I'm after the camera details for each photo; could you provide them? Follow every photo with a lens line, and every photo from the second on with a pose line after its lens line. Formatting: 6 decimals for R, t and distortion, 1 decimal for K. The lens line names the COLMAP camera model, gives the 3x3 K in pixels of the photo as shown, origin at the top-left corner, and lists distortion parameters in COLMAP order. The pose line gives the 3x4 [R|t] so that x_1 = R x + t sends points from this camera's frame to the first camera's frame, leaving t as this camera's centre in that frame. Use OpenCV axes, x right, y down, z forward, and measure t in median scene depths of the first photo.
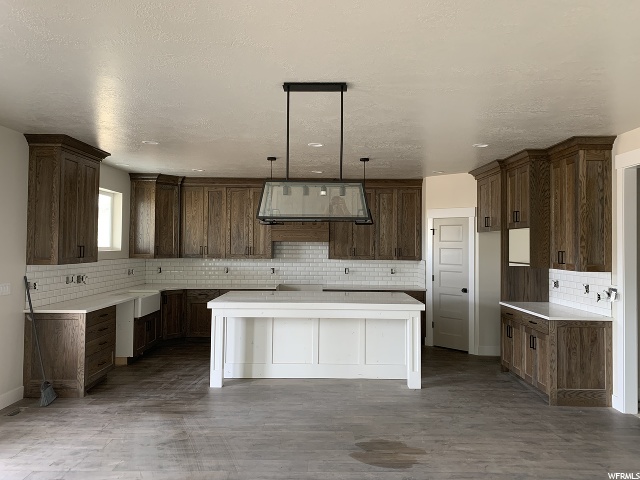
lens RADIAL K [[498.3, 0, 319.8], [0, 498.3, 239.9], [0, 0, 1]] dist [0.027105, -0.019445]
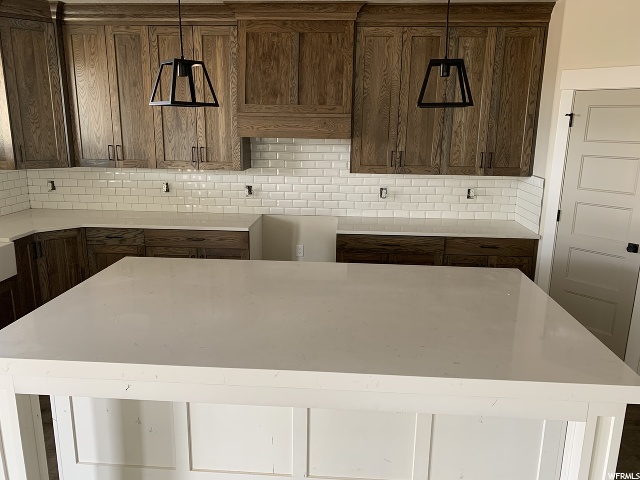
lens RADIAL K [[498.3, 0, 323.3], [0, 498.3, 236.1], [0, 0, 1]] dist [0.027105, -0.019445]
pose [[0.998155, 0.017526, -0.058139, 0.021444], [-0.003378, 0.971986, 0.235015, -0.019290], [0.060630, -0.234385, 0.970251, 0.475098]]
